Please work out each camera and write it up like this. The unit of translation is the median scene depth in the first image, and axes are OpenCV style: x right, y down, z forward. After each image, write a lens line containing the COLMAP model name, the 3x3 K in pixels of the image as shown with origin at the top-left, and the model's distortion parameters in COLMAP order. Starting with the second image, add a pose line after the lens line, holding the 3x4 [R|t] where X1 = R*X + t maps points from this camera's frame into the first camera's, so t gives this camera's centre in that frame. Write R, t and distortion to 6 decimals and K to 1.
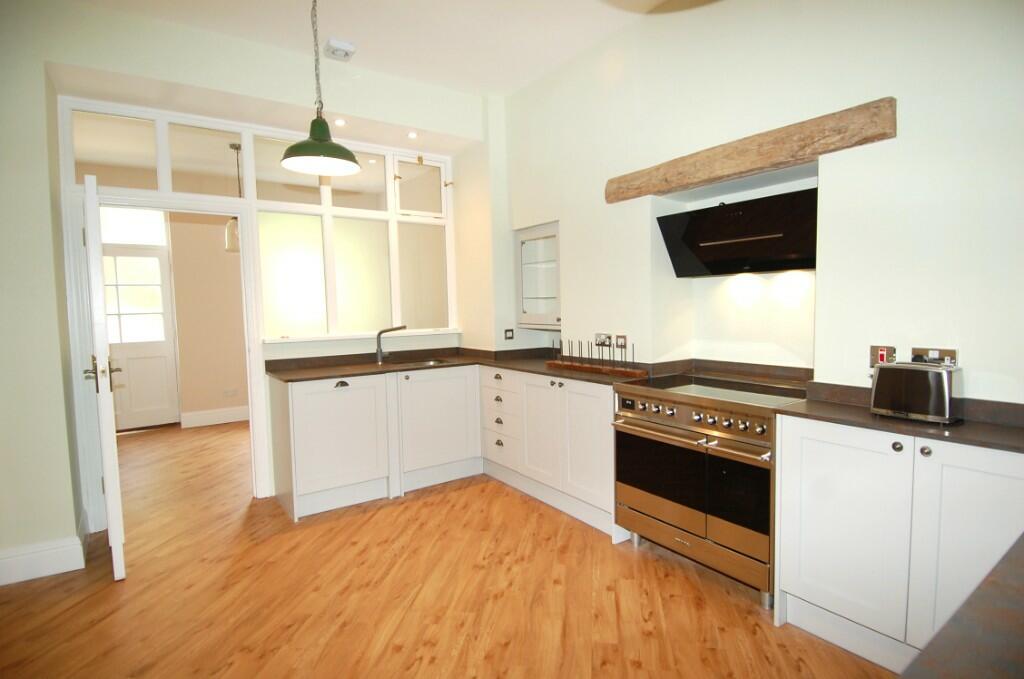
lens RADIAL K [[536.0, 0, 523.5], [0, 536.0, 342.2], [0, 0, 1]] dist [0.000883, -0.001765]
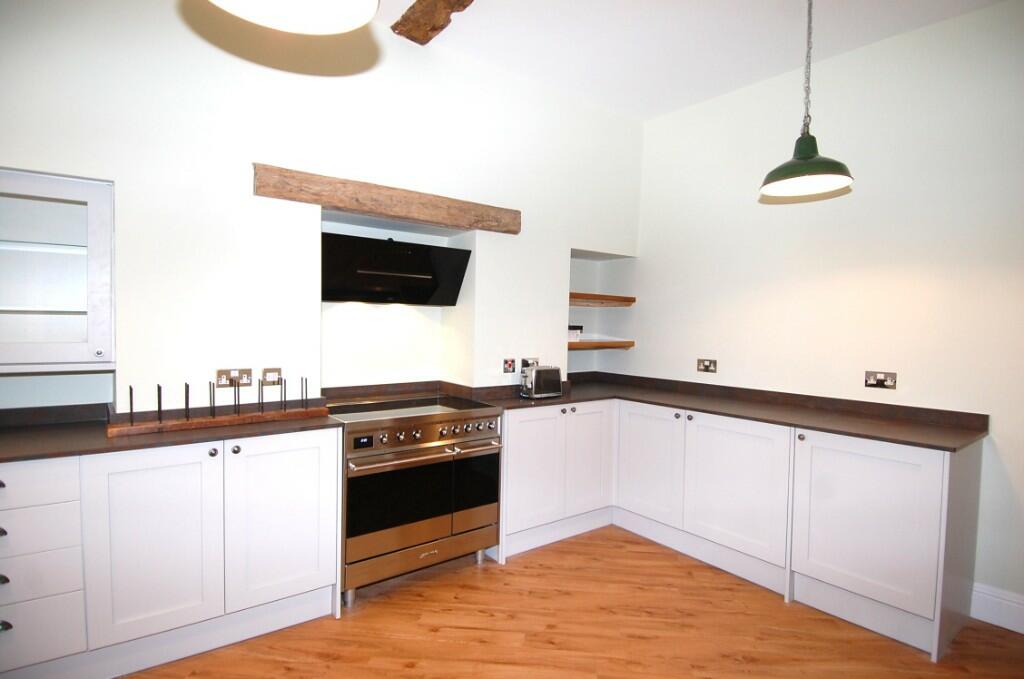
lens RADIAL K [[536.0, 0, 523.5], [0, 536.0, 342.2], [0, 0, 1]] dist [0.000883, -0.001765]
pose [[-0.068348, -0.012754, 0.997580, -0.766026], [0.053401, 0.998438, 0.016424, -0.055281], [-0.996231, 0.054395, -0.067561, 0.851145]]
